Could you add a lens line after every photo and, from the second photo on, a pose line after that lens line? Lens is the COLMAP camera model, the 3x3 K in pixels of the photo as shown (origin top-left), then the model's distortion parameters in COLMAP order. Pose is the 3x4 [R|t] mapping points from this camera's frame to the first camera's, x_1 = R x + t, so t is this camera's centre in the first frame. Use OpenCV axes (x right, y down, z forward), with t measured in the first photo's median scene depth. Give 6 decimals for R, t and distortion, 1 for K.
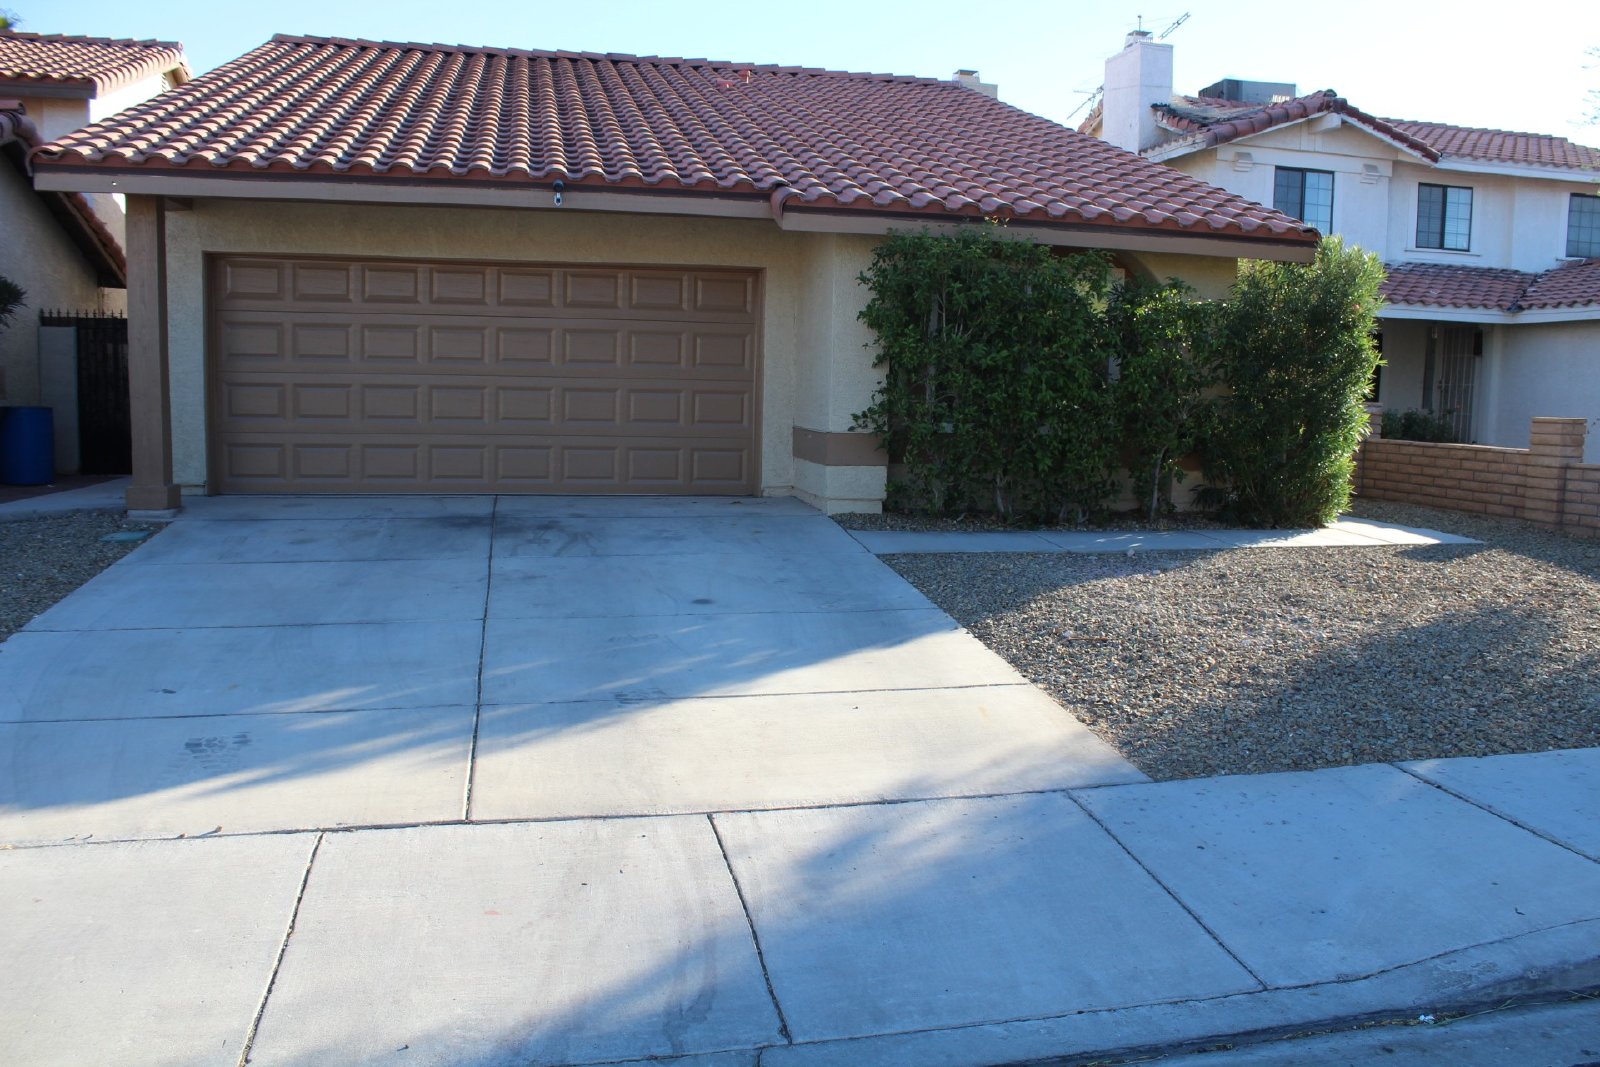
lens RADIAL K [[1326.0, 0, 800.0], [0, 1326.0, 533.5], [0, 0, 1]] dist [-0.161434, 0.152835]
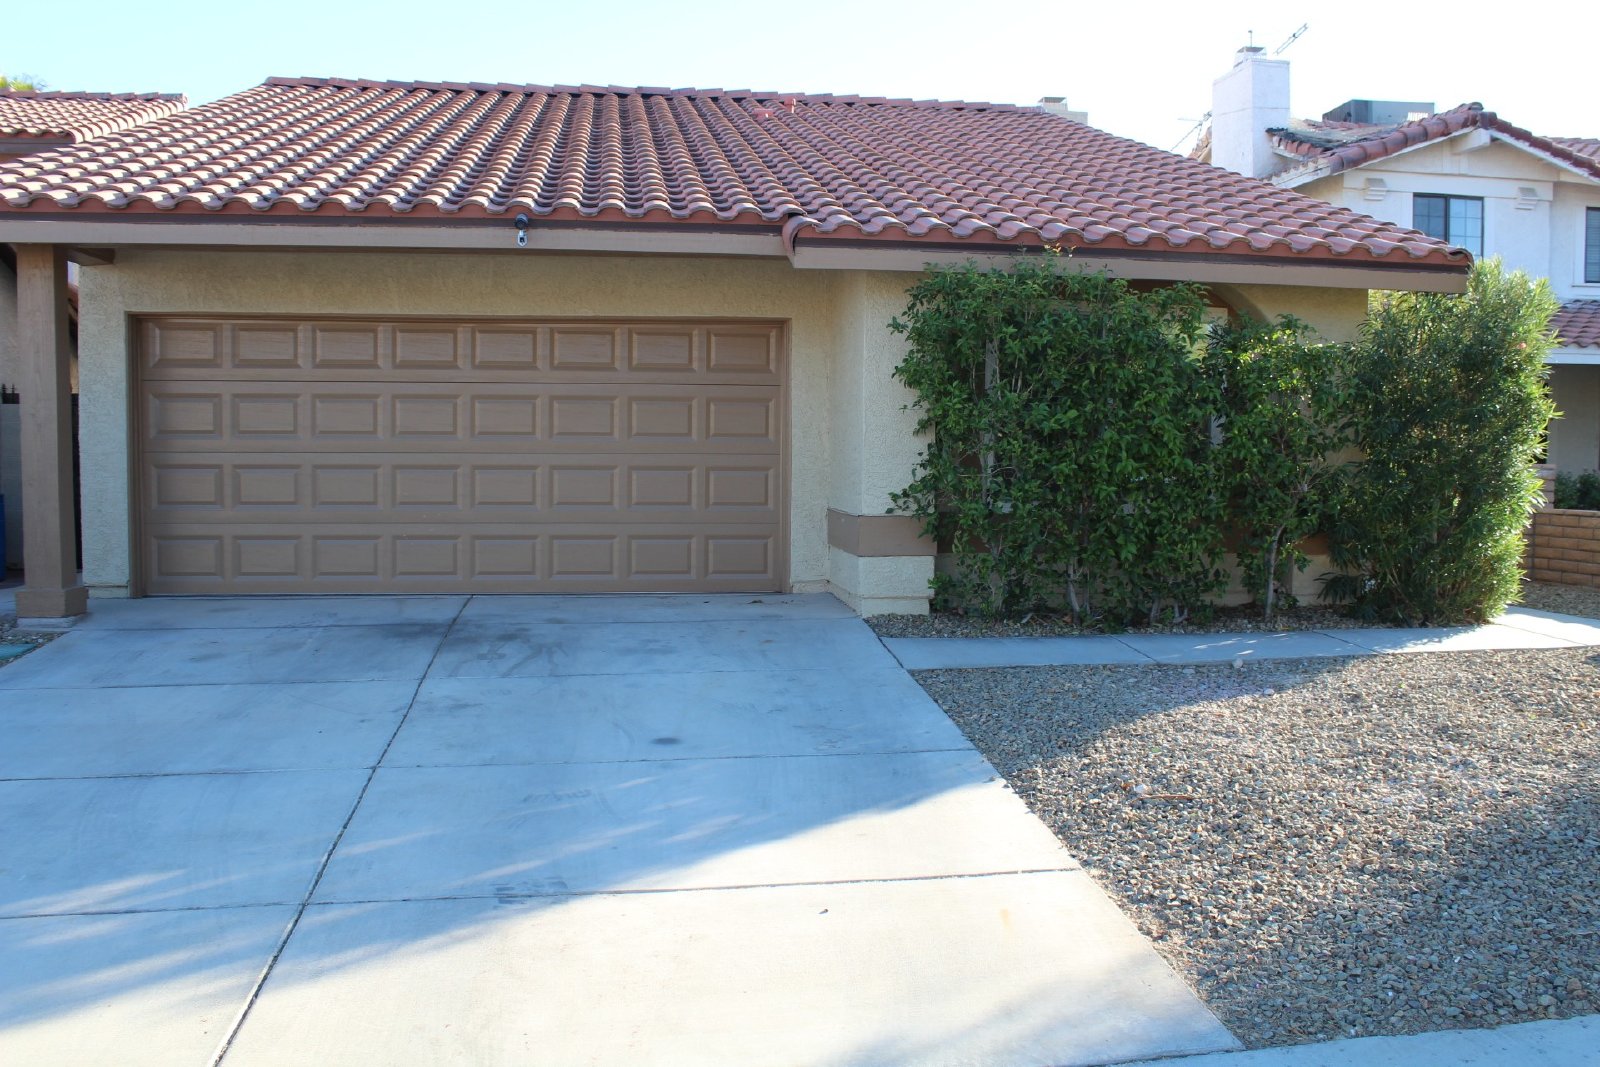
lens RADIAL K [[1424.5, 0, 800.0], [0, 1424.5, 533.5], [0, 0, 1]] dist [-0.152156, 0.142958]
pose [[0.997281, -0.013801, -0.072385, 0.048481], [0.009528, 0.998210, -0.059041, -0.014556], [0.073070, 0.058191, 0.995628, 0.130125]]
